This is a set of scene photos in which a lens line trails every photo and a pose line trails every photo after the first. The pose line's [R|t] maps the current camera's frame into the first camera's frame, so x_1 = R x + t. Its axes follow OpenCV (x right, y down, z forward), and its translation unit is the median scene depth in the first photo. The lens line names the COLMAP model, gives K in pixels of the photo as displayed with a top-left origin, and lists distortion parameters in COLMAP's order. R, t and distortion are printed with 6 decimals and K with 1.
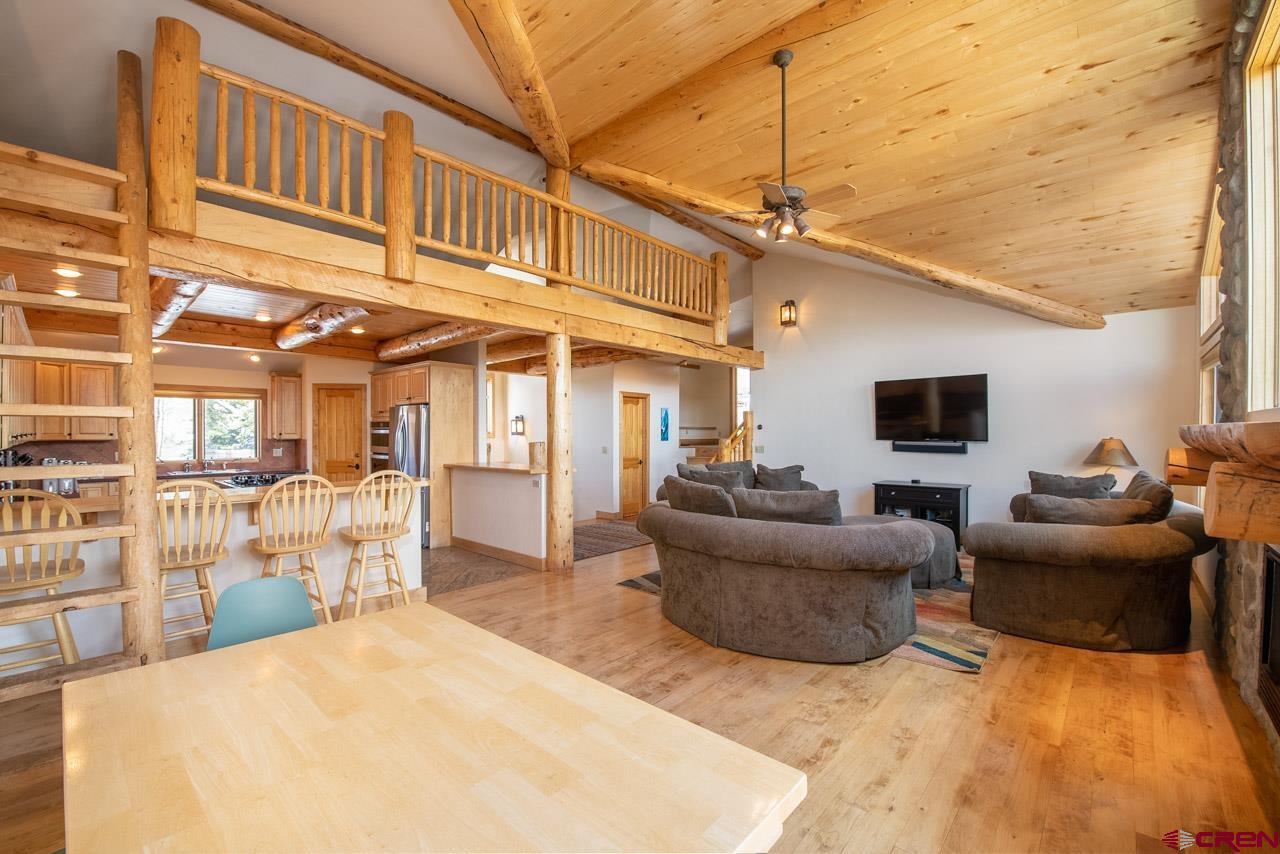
lens RADIAL K [[532.5, 0, 636.0], [0, 532.5, 438.0], [0, 0, 1]] dist [-0.010356, -0.000341]
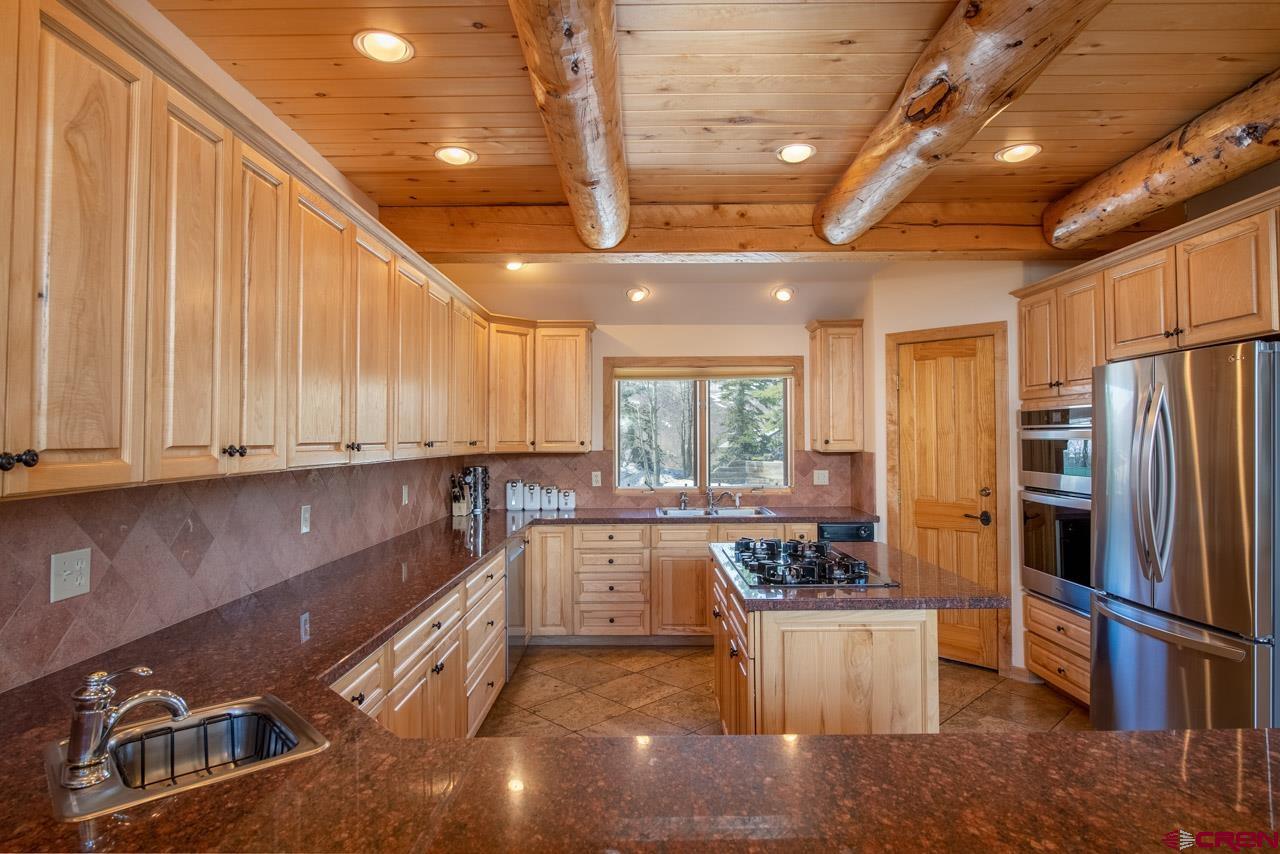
lens RADIAL K [[716.4, 0, 638.5], [0, 716.4, 423.5], [0, 0, 1]] dist [-0.004911, -0.001157]
pose [[0.674708, -0.020403, -0.737802, -0.310776], [-0.002283, 0.999555, -0.029729, -0.004379], [0.738081, 0.021743, 0.674362, 0.439947]]
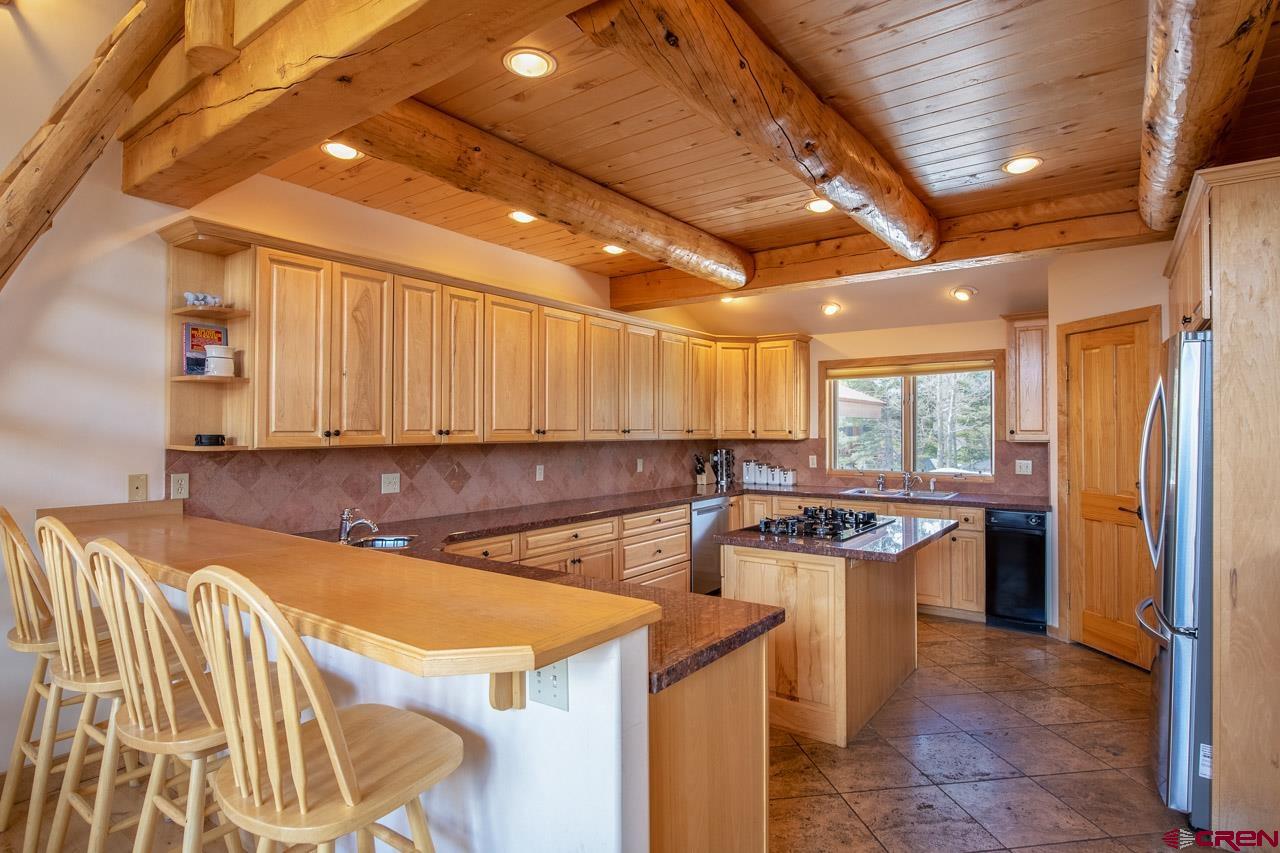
lens RADIAL K [[679.4, 0, 641.0], [0, 679.4, 428.9], [0, 0, 1]] dist [0.005559, 0.000211]
pose [[0.102508, -0.003741, -0.994725, -0.049095], [-0.010769, 0.999930, -0.004870, -0.003618], [0.994674, 0.011211, 0.102461, 0.608861]]
